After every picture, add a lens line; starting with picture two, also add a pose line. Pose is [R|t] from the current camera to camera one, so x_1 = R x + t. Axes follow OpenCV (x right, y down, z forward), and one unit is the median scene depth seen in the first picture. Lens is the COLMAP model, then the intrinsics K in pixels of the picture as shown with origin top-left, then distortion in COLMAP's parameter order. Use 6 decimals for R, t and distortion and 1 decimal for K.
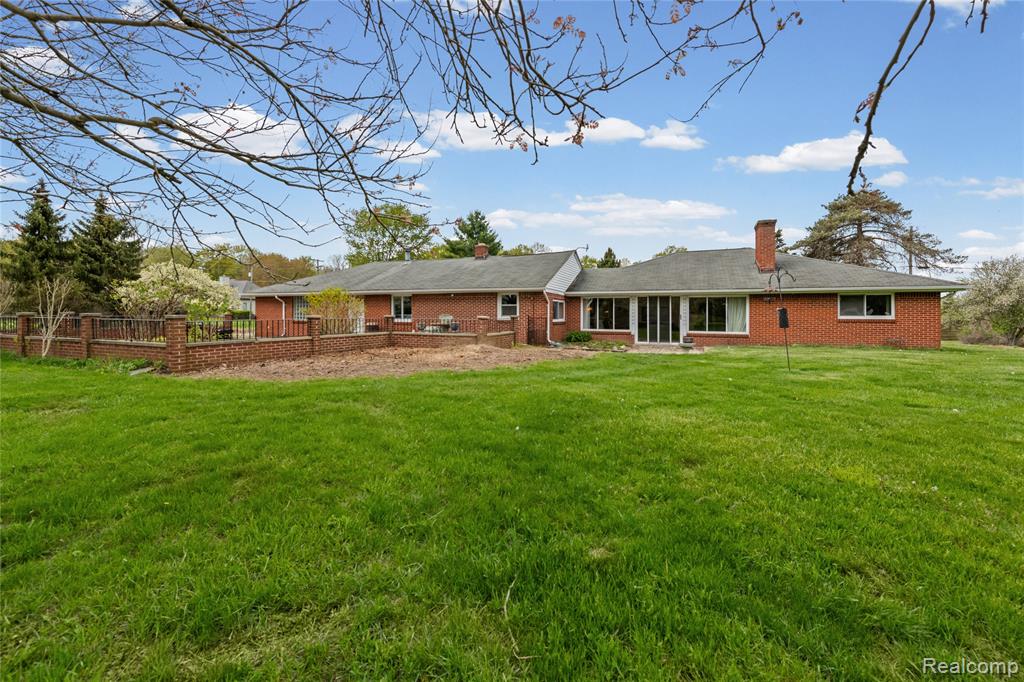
lens RADIAL K [[418.5, 0, 514.4], [0, 418.5, 339.1], [0, 0, 1]] dist [0.020820, -0.012753]
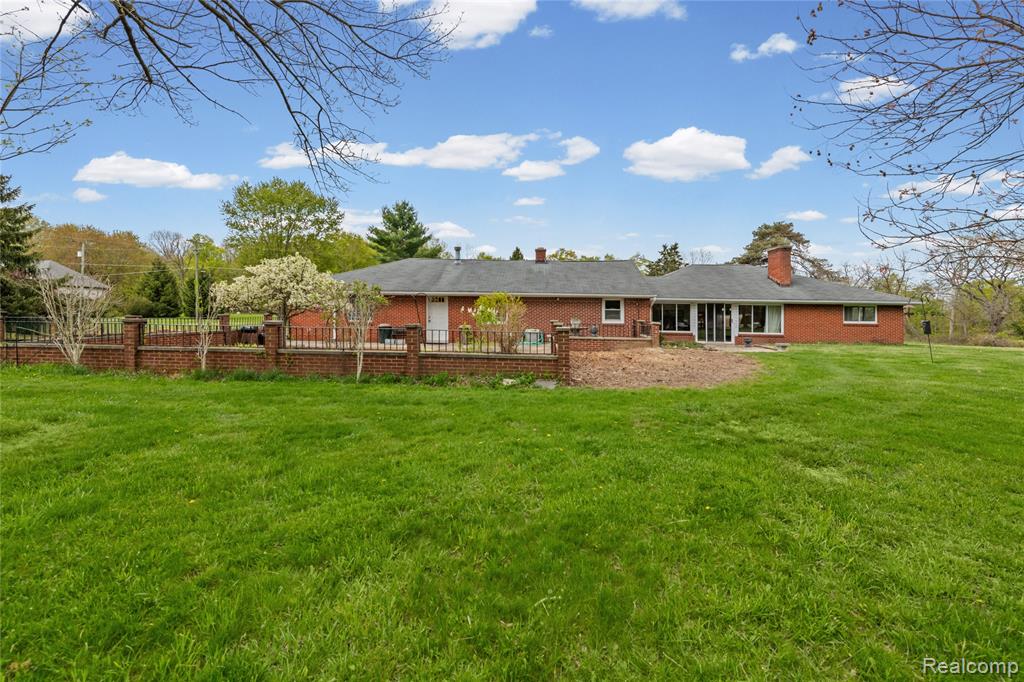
lens RADIAL K [[418.5, 0, 514.4], [0, 418.5, 339.1], [0, 0, 1]] dist [0.020820, -0.012753]
pose [[0.938704, -0.013637, 0.344456, -0.619348], [0.008424, 0.999826, 0.016627, -0.024838], [-0.344622, -0.012706, 0.938655, 0.067904]]
